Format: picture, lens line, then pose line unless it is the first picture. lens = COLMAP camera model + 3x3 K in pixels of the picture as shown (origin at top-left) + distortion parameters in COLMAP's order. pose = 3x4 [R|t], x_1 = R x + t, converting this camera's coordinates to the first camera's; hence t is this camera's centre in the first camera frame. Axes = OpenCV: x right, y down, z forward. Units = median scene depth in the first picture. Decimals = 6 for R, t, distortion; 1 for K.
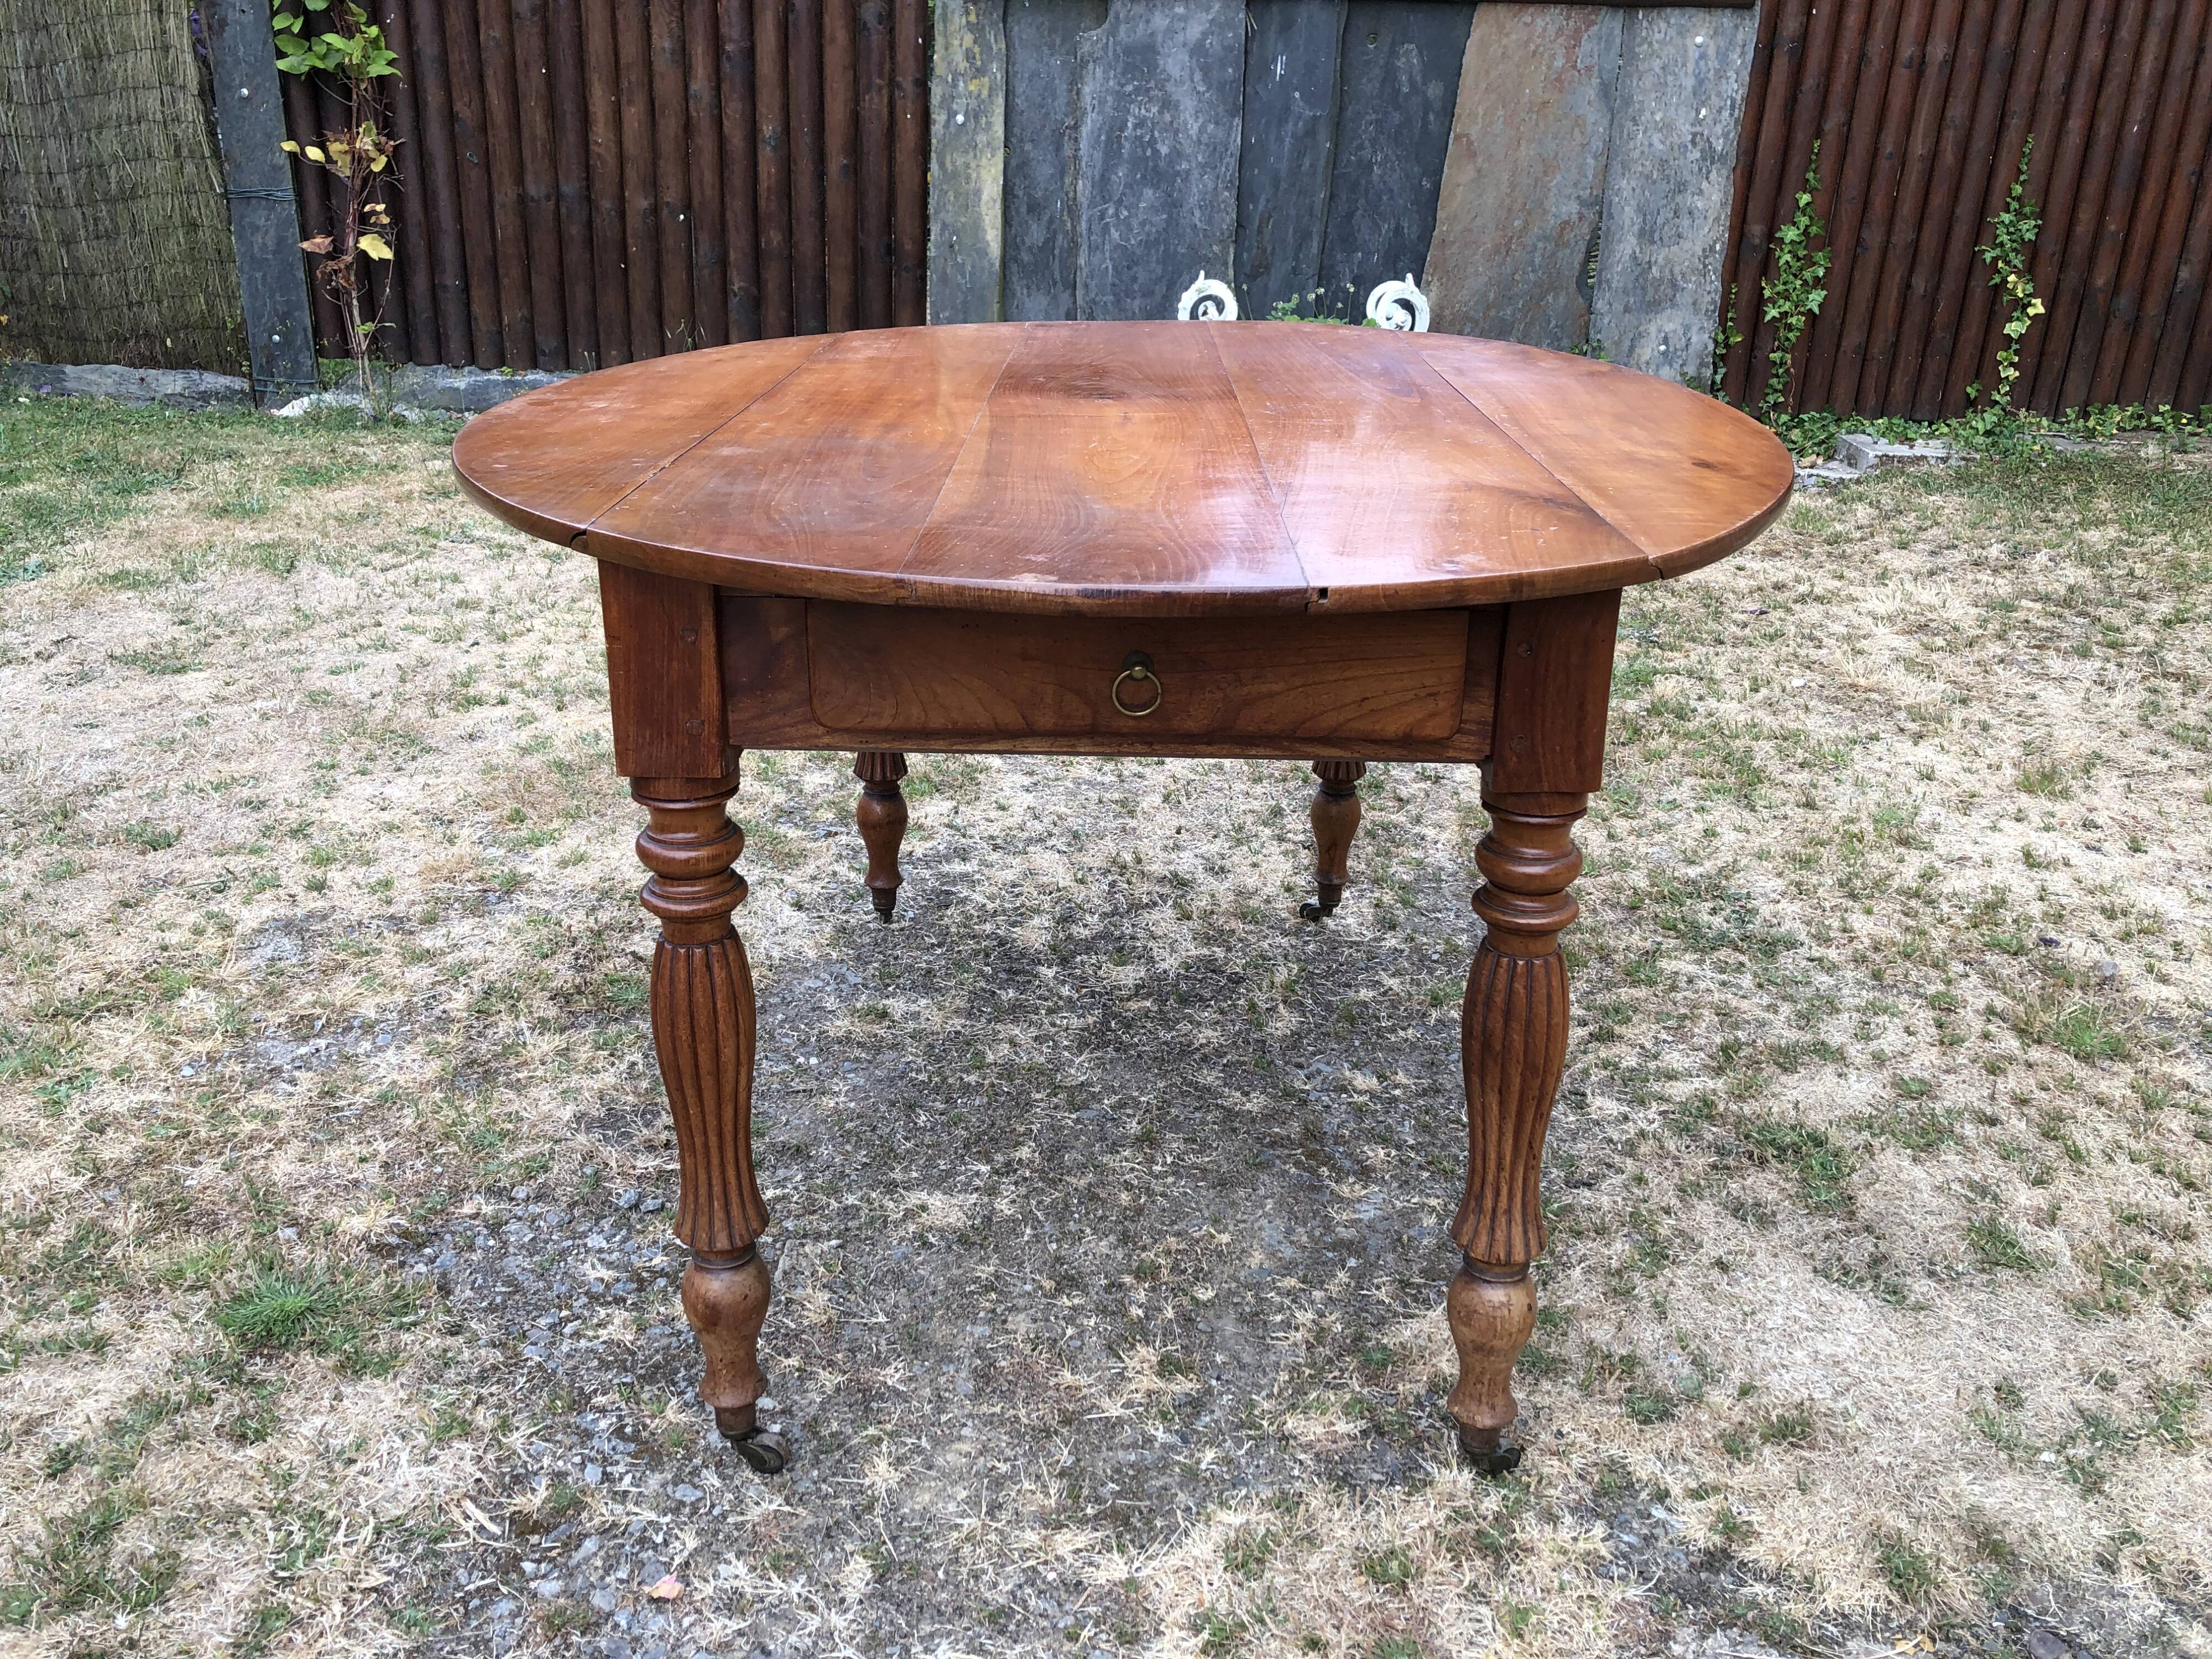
lens RADIAL K [[1833.8, 0, 1095.3], [0, 1833.8, 799.2], [0, 0, 1]] dist [-0.005384, 0.040421]
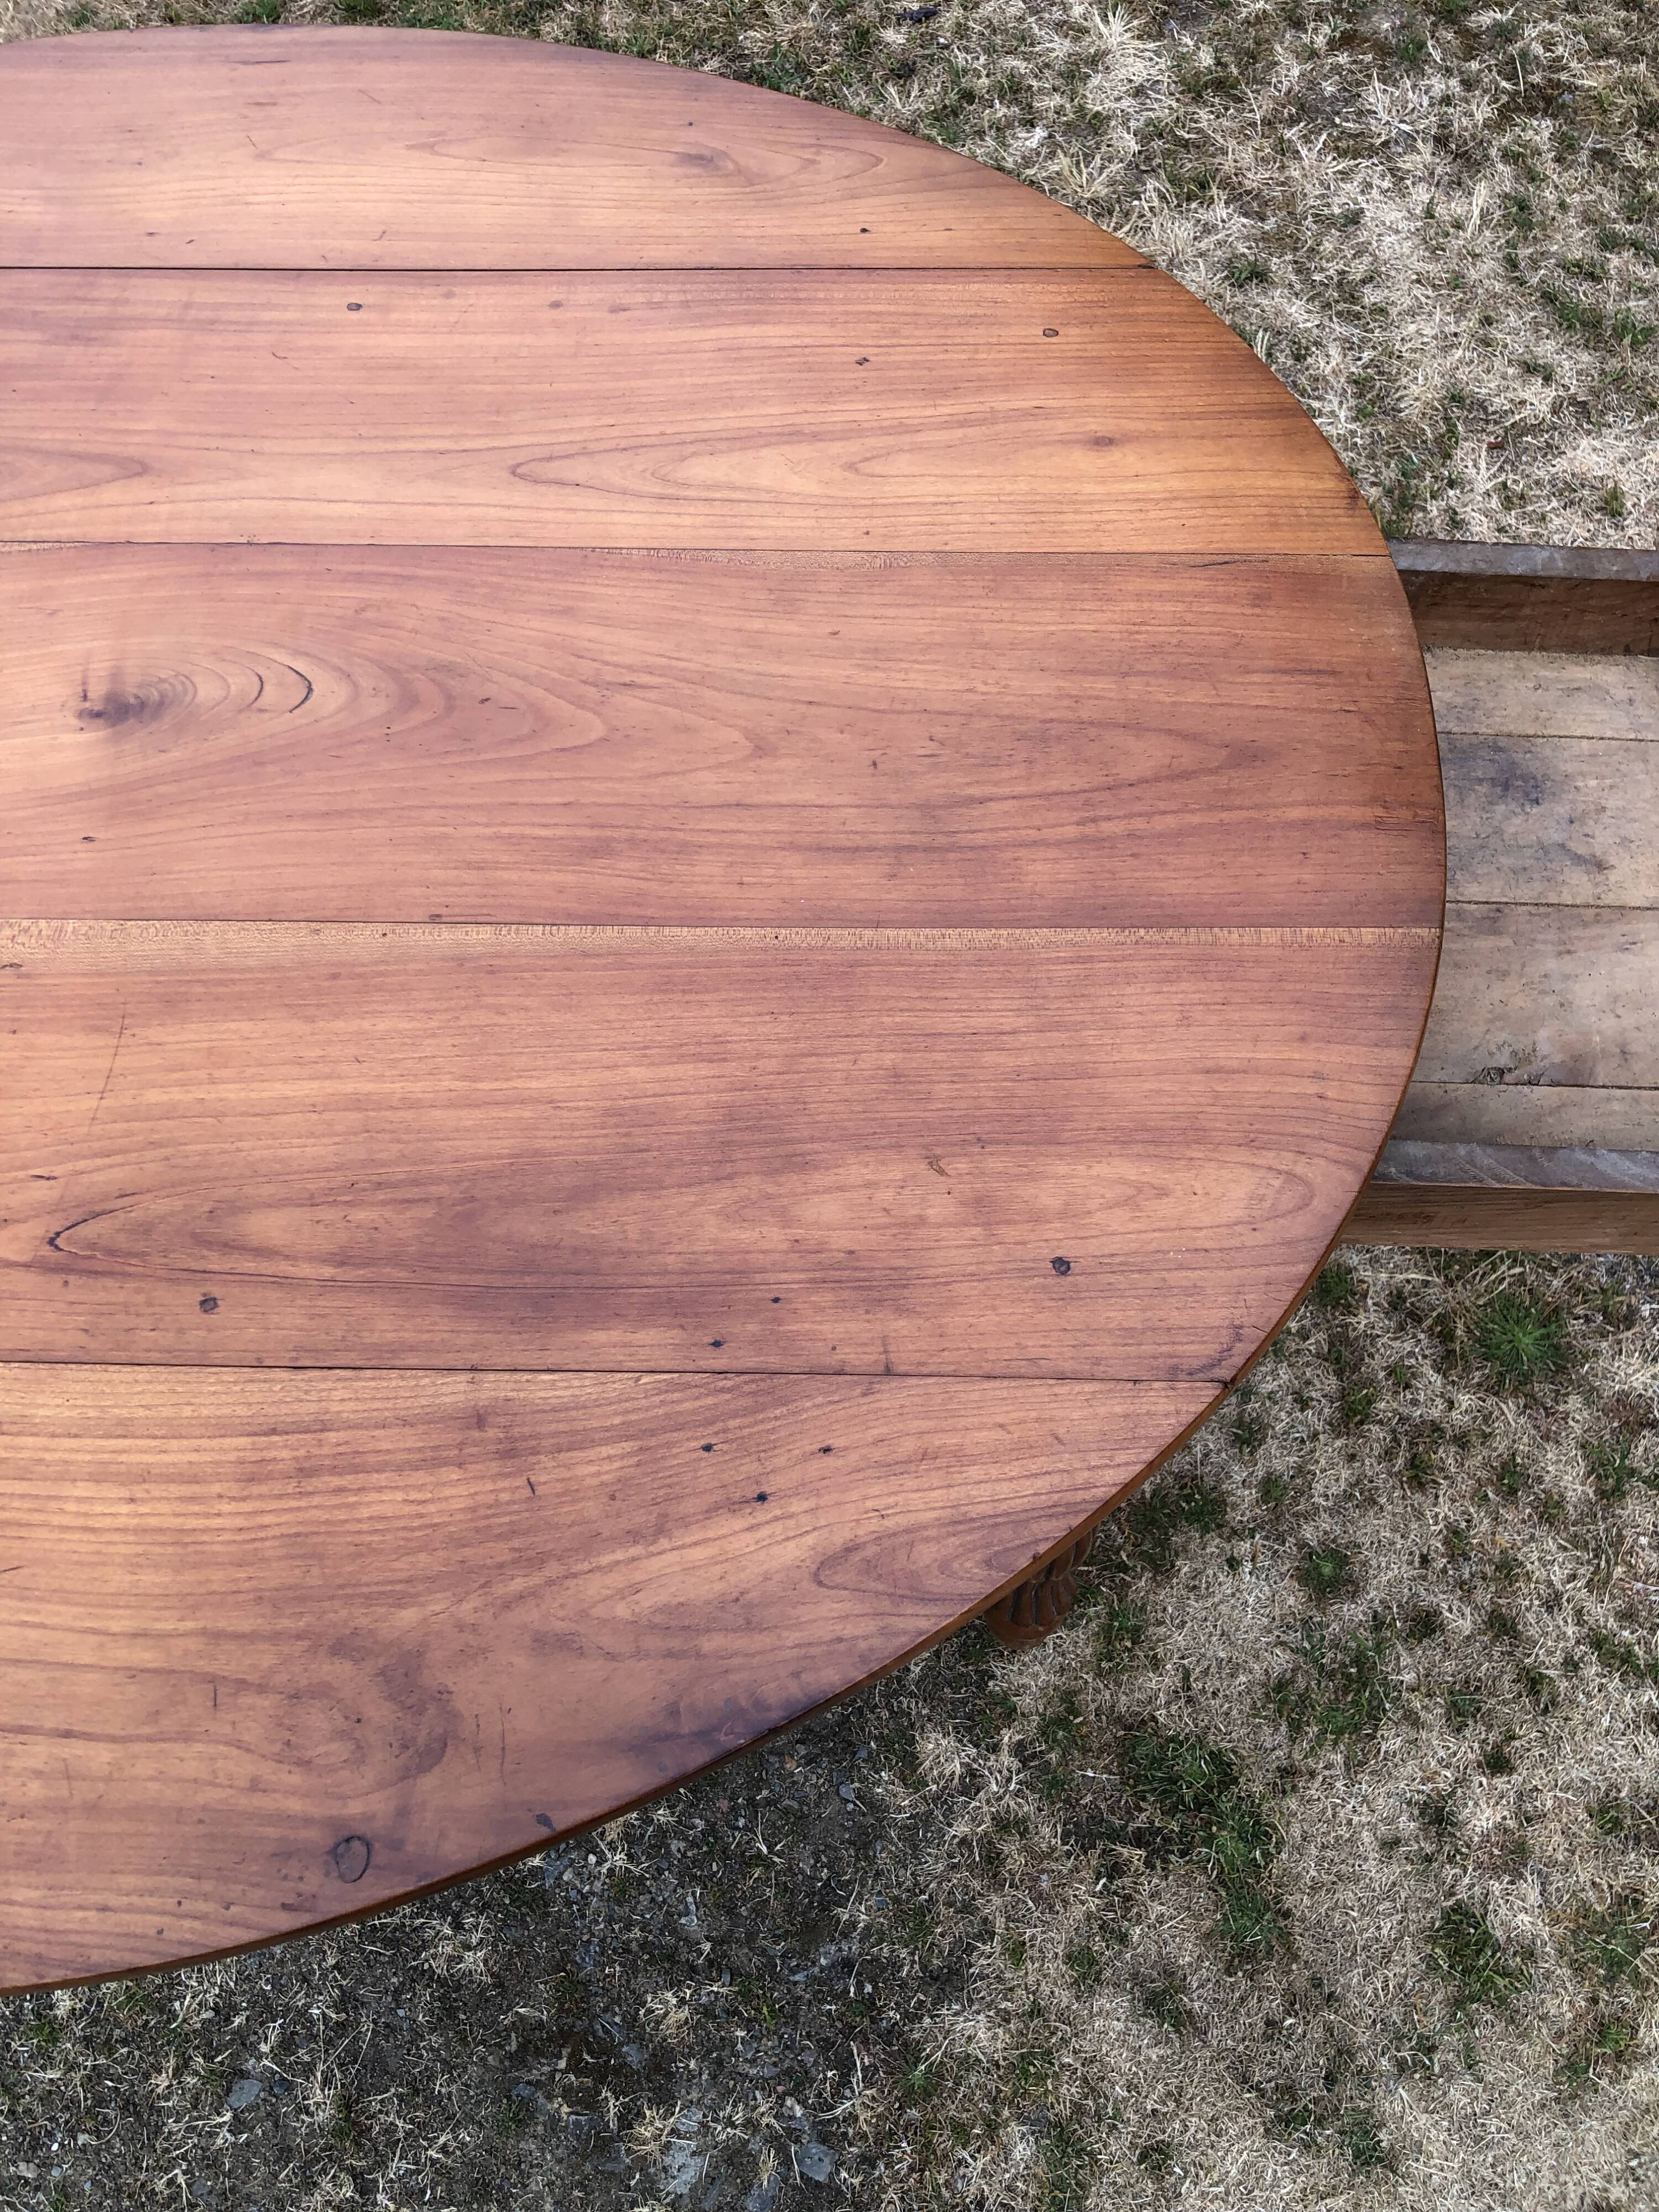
lens RADIAL K [[1825.2, 0, 849.7], [0, 1825.2, 1098.5], [0, 0, 1]] dist [0.011394, 0.007691]
pose [[0.923782, -0.360963, 0.127797, 0.203381], [0.178440, 0.701093, 0.690383, -0.421936], [-0.338800, -0.614960, 0.712067, 0.547518]]
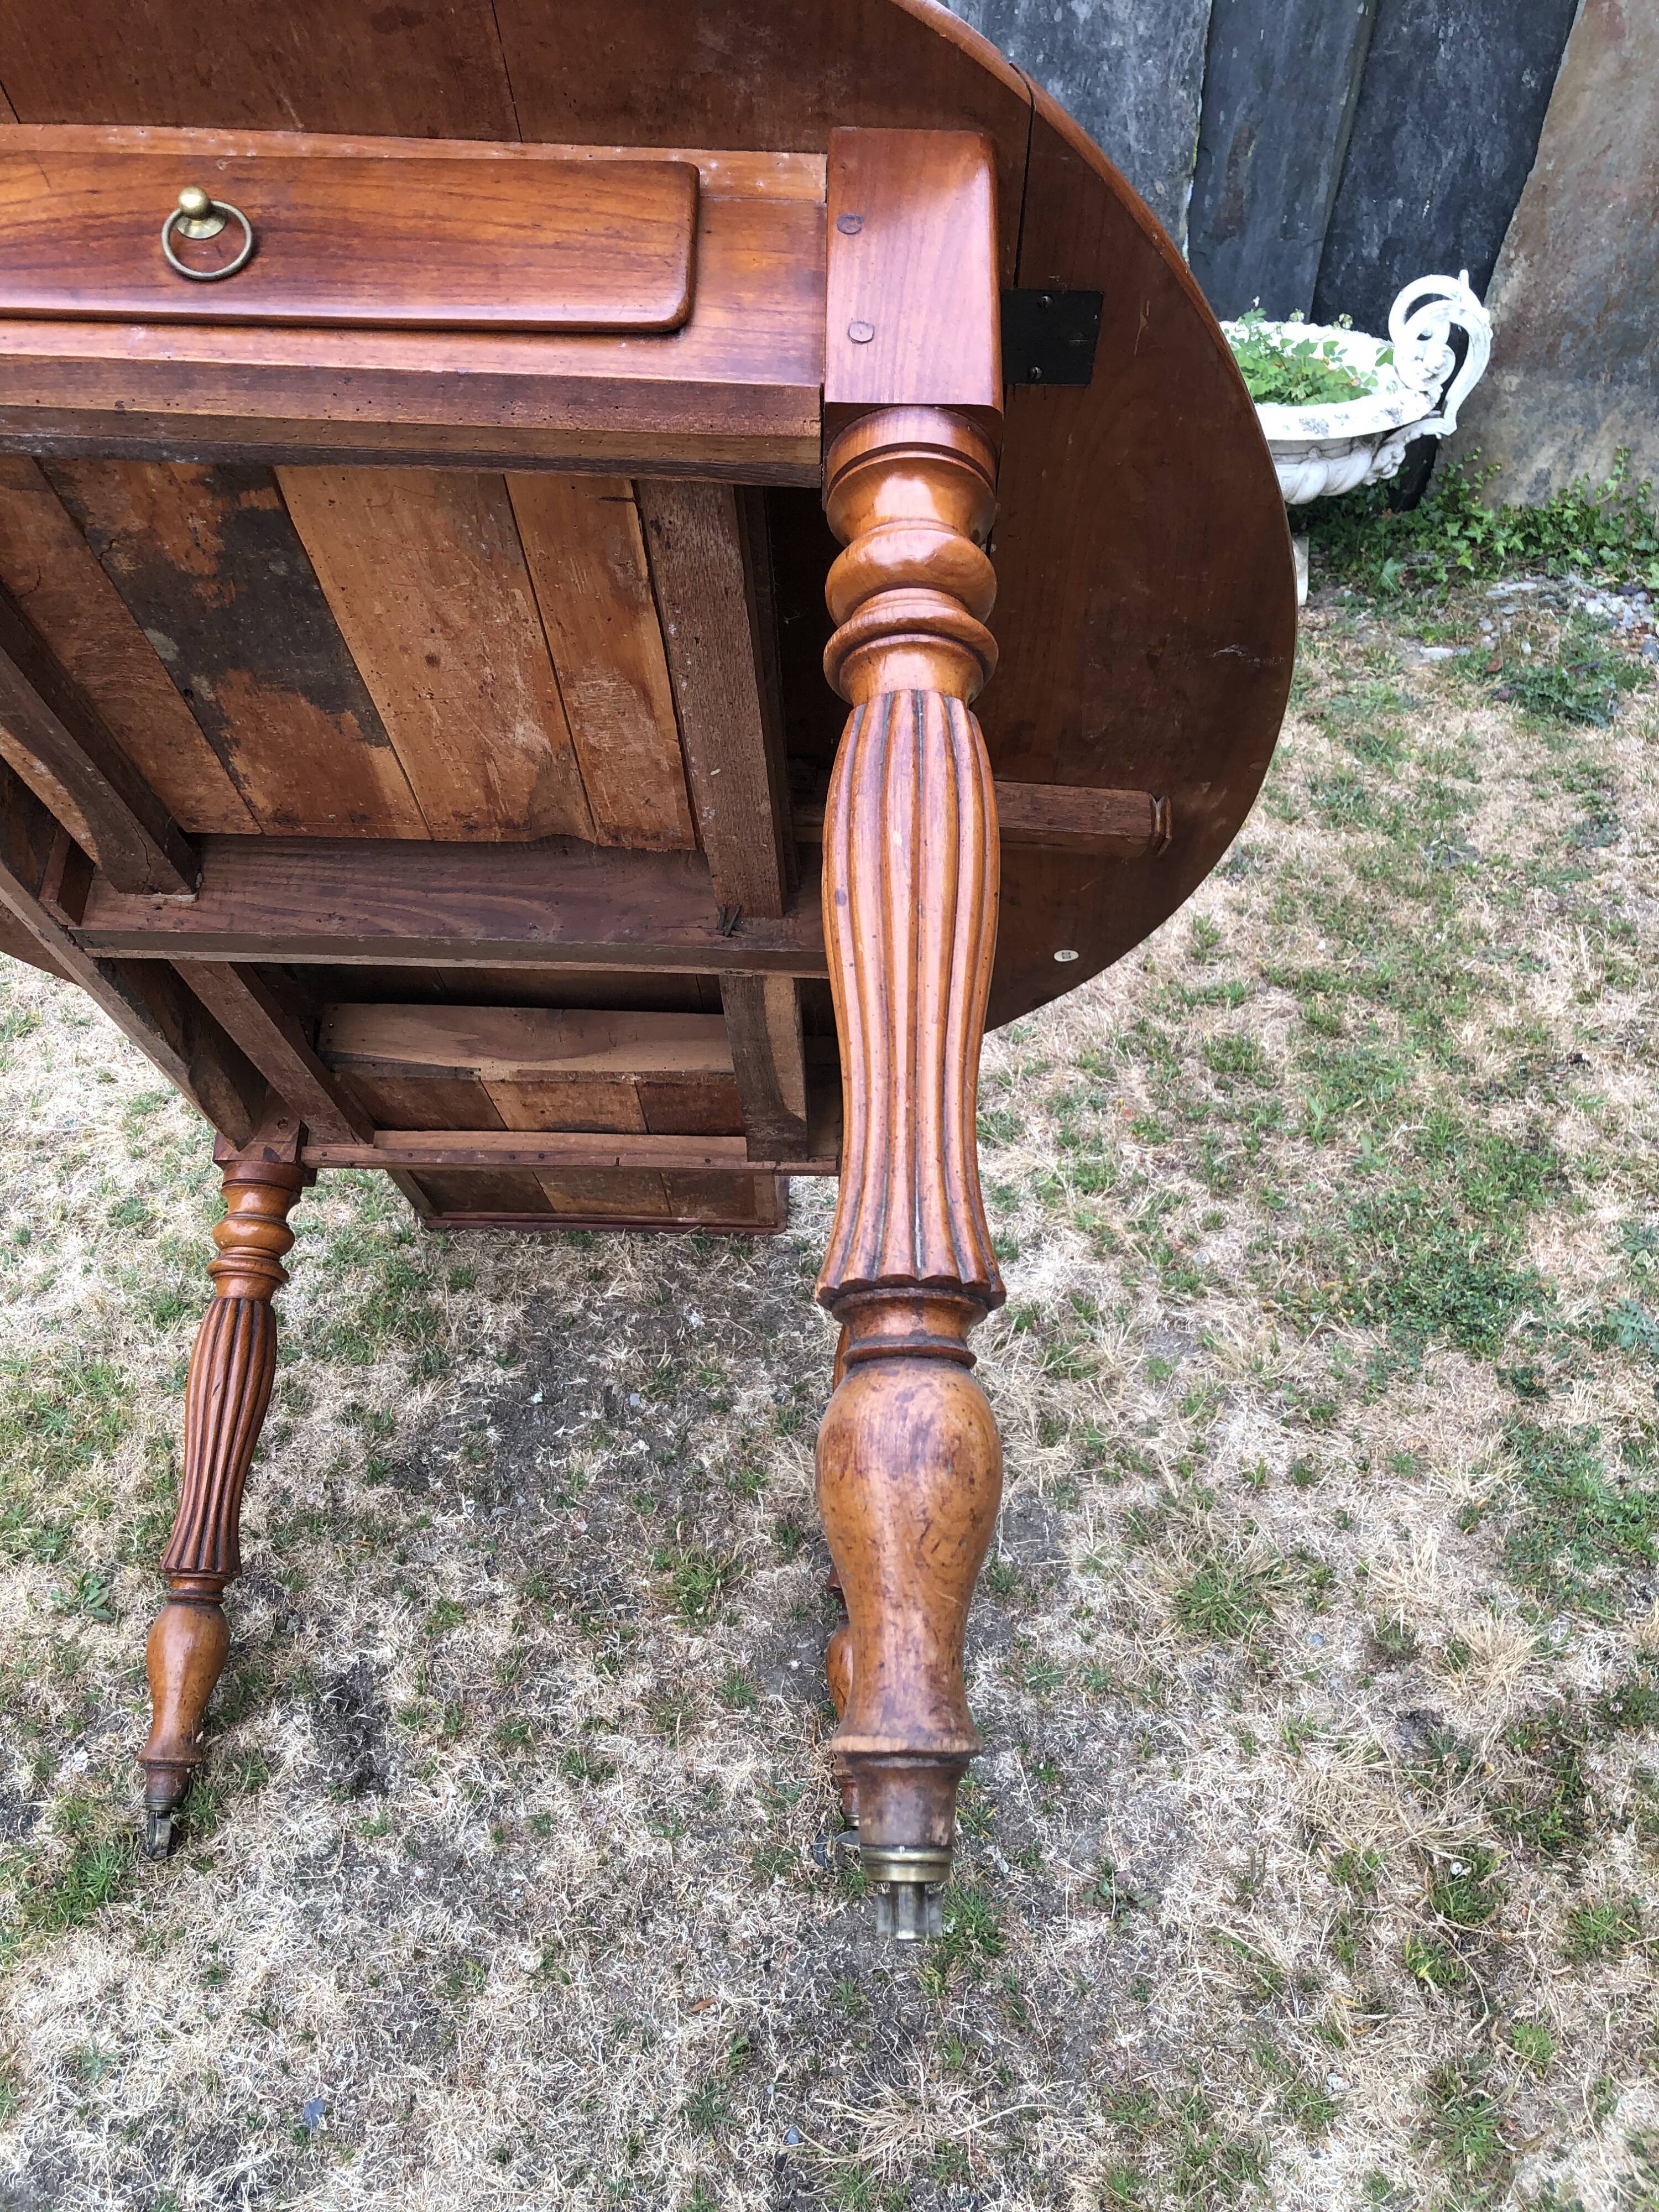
lens RADIAL K [[1820.4, 0, 840.0], [0, 1820.4, 1096.6], [0, 0, 1]] dist [0.016385, -0.012042]
pose [[0.981112, 0.098036, -0.166755, 0.212116], [-0.040431, 0.946948, 0.318835, -0.464350], [0.189165, -0.306071, 0.933026, 0.720568]]
